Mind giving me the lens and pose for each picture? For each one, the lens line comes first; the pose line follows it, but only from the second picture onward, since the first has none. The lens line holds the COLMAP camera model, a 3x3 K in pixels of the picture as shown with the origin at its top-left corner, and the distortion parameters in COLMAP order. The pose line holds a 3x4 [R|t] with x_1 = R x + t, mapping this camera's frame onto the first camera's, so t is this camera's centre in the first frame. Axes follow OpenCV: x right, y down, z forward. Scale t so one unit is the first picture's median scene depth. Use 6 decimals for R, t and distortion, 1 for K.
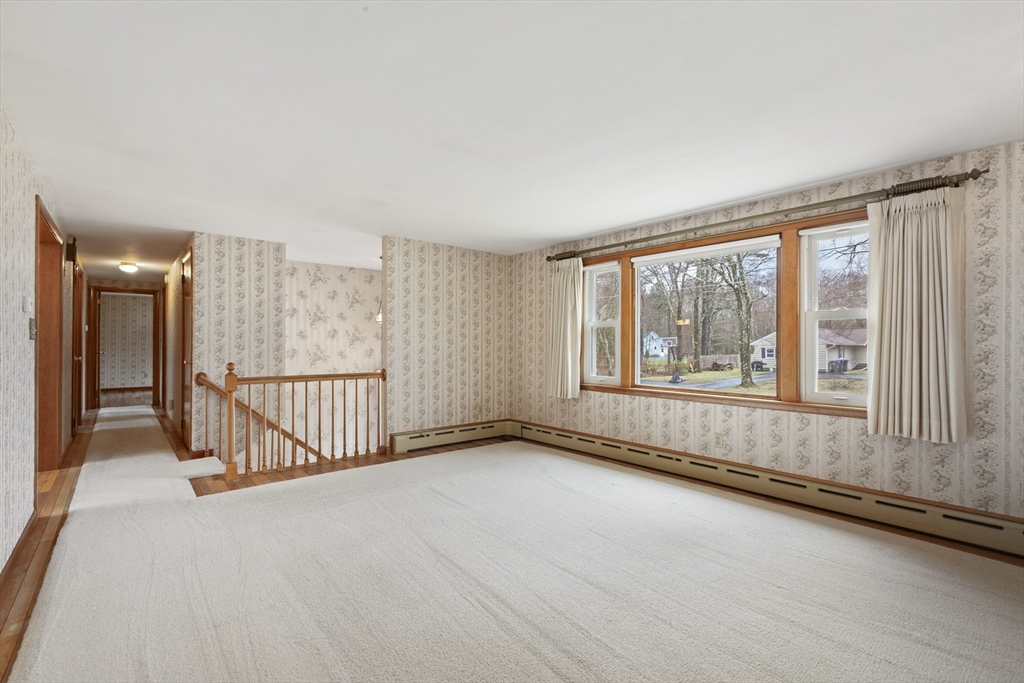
lens RADIAL K [[461.7, 0, 505.5], [0, 461.7, 338.7], [0, 0, 1]] dist [0.004863, -0.001670]
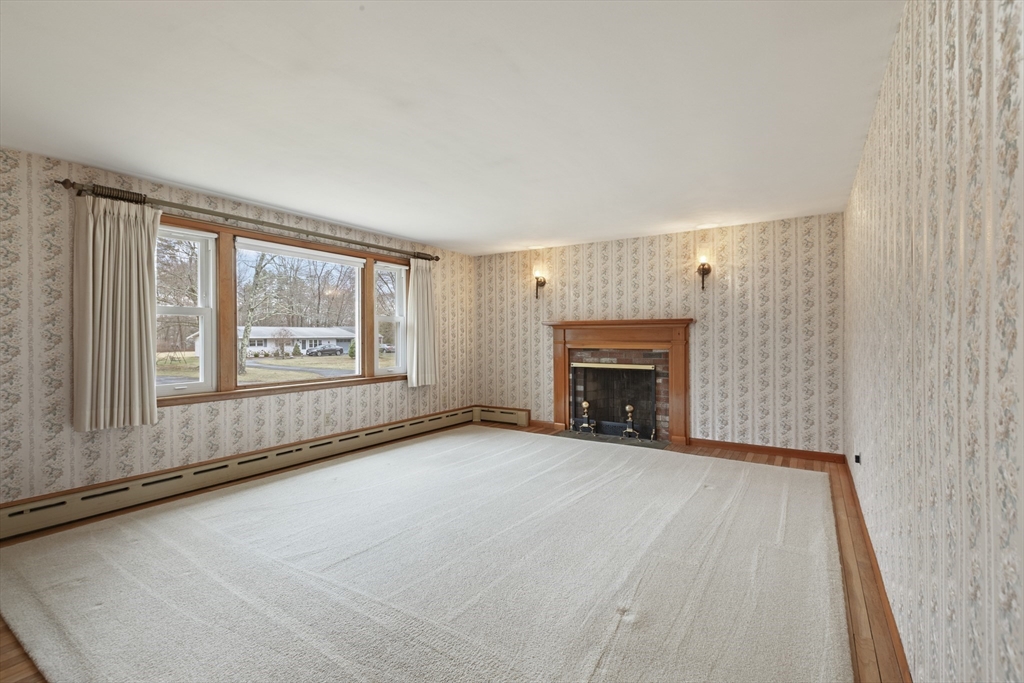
lens RADIAL K [[461.7, 0, 505.8], [0, 461.7, 339.7], [0, 0, 1]] dist [0.004863, -0.001670]
pose [[-0.292032, -0.011395, 0.956341, -0.739782], [-0.009386, 0.999915, 0.009048, 0.001138], [-0.956363, -0.006334, -0.292114, 0.843947]]
